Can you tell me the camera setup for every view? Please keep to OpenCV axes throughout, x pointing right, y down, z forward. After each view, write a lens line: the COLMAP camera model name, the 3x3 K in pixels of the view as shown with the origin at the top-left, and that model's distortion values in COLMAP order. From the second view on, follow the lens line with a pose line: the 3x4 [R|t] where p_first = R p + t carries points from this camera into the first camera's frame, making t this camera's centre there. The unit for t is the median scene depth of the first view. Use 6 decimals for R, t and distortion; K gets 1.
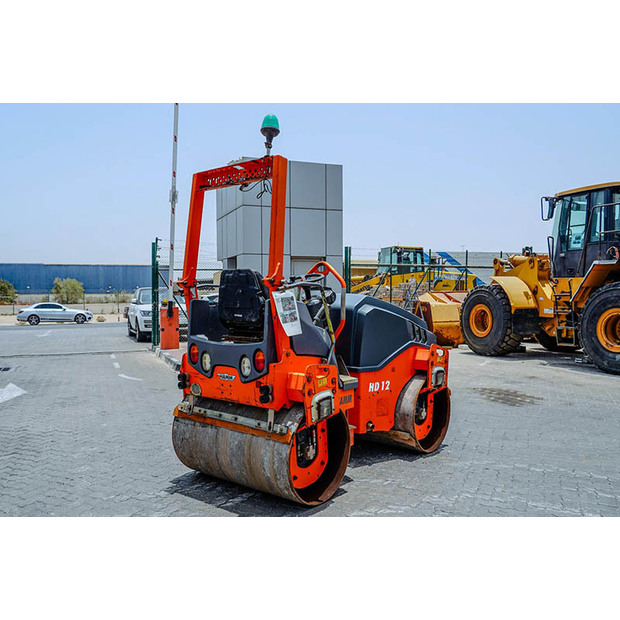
lens RADIAL K [[607.3, 0, 309.9], [0, 607.3, 301.6], [0, 0, 1]] dist [-0.023497, -0.005074]
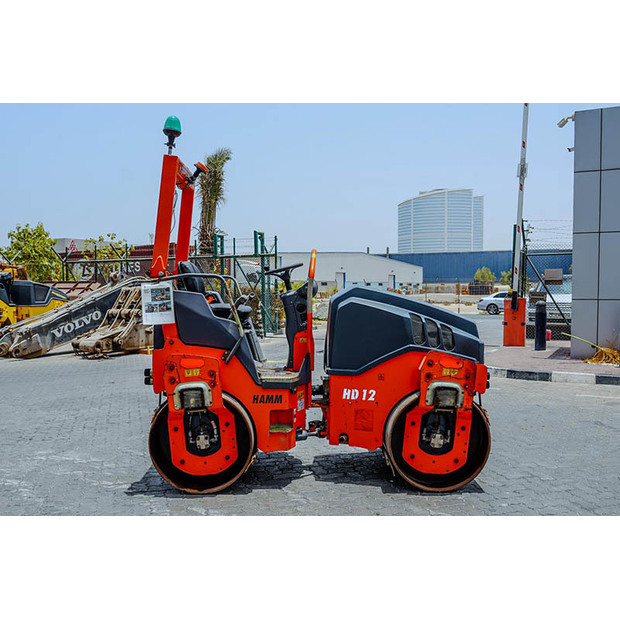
lens RADIAL K [[694.0, 0, 336.4], [0, 694.0, 309.0], [0, 0, 1]] dist [-0.011652, -0.013924]
pose [[0.612165, 0.032224, -0.790073, 1.010683], [-0.010793, 0.999417, 0.032400, -0.012266], [0.790656, -0.011306, 0.612156, 0.456931]]
